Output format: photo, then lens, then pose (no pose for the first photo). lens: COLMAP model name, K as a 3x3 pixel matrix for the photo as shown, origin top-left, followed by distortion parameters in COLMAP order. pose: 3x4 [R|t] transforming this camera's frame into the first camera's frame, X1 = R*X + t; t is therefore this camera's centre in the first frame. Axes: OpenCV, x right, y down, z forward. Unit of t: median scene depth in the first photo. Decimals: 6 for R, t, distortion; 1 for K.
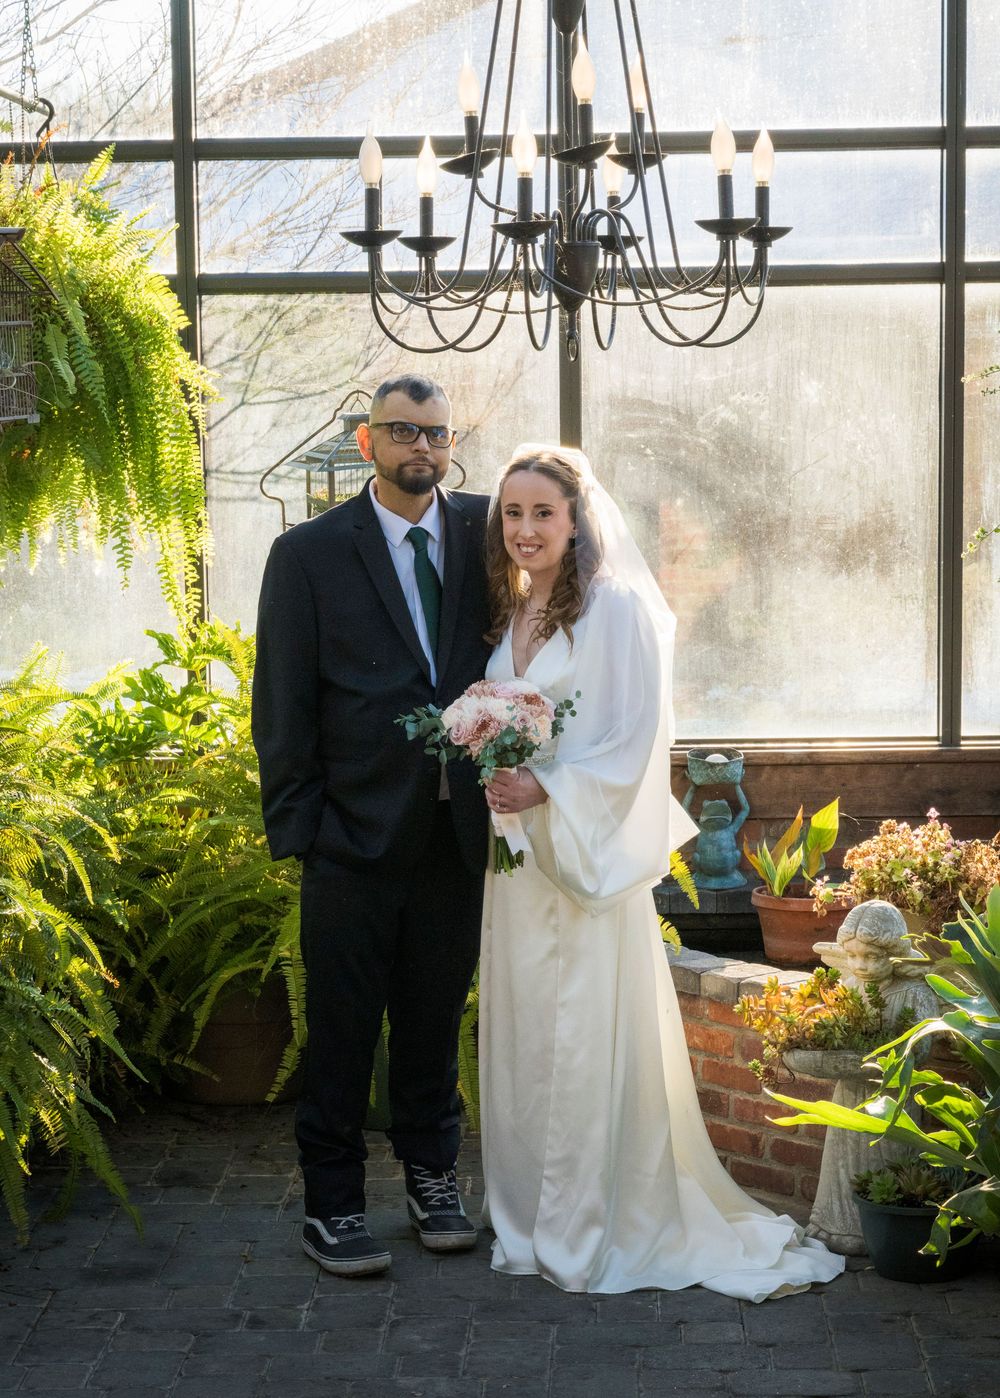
lens RADIAL K [[3422.2, 0, 446.9], [0, 3422.2, 700.5], [0, 0, 1]] dist [-0.009146, 0.031125]
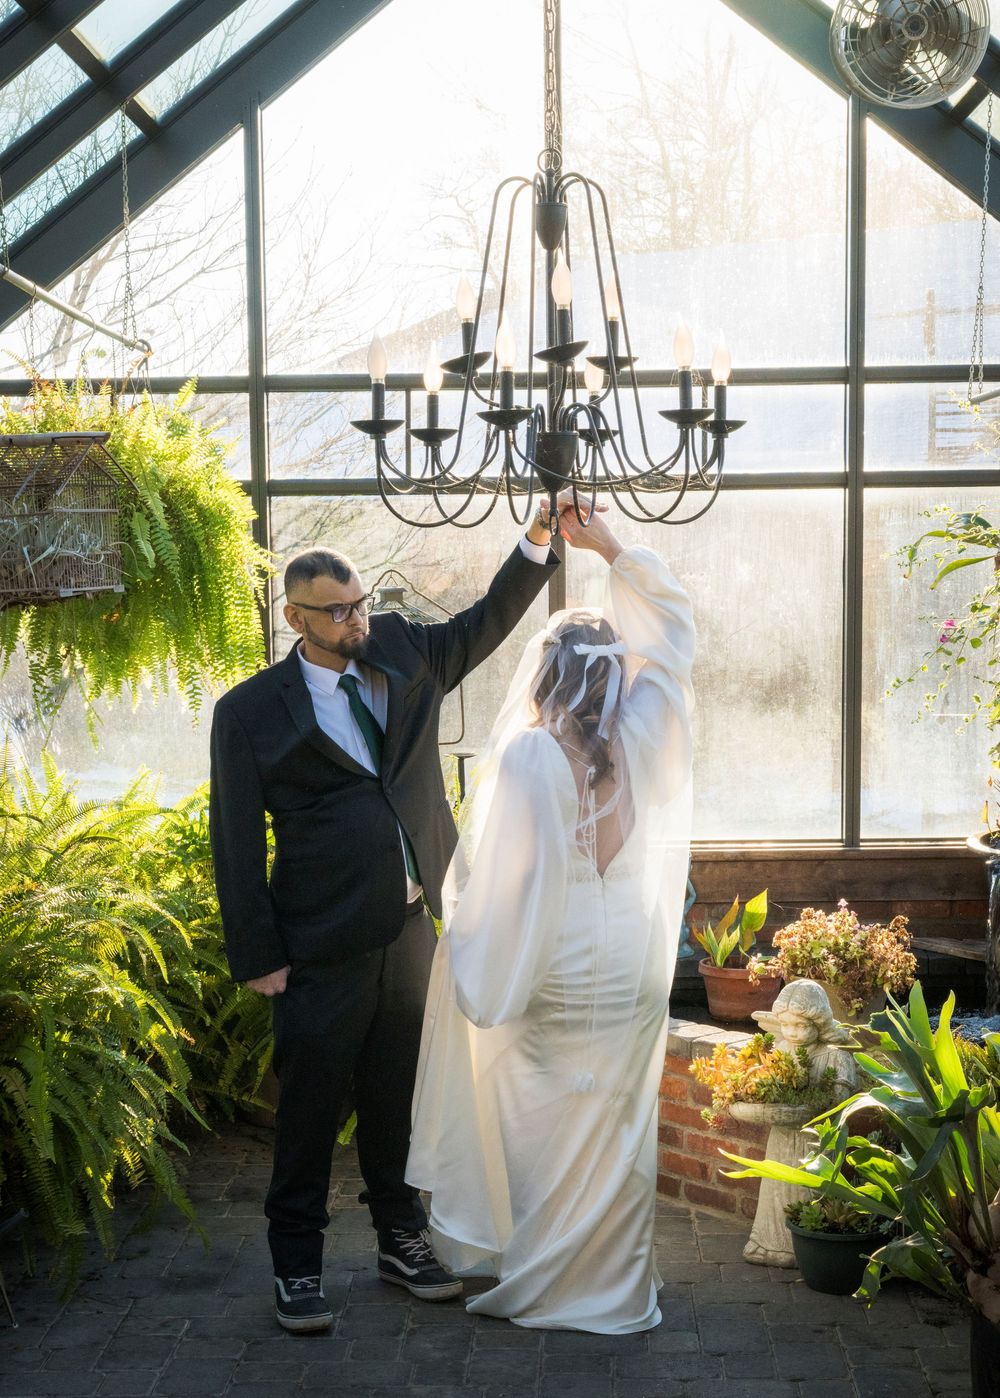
lens RADIAL K [[4844.5, 0, 500.0], [0, 4844.5, 699.0], [0, 0, 1]] dist [-0.198905, 1.408000]
pose [[0.999650, 0.001626, 0.026398, -0.030941], [-0.000367, 0.998864, -0.047650, 0.041375], [-0.026445, 0.047624, 0.998515, -0.759007]]
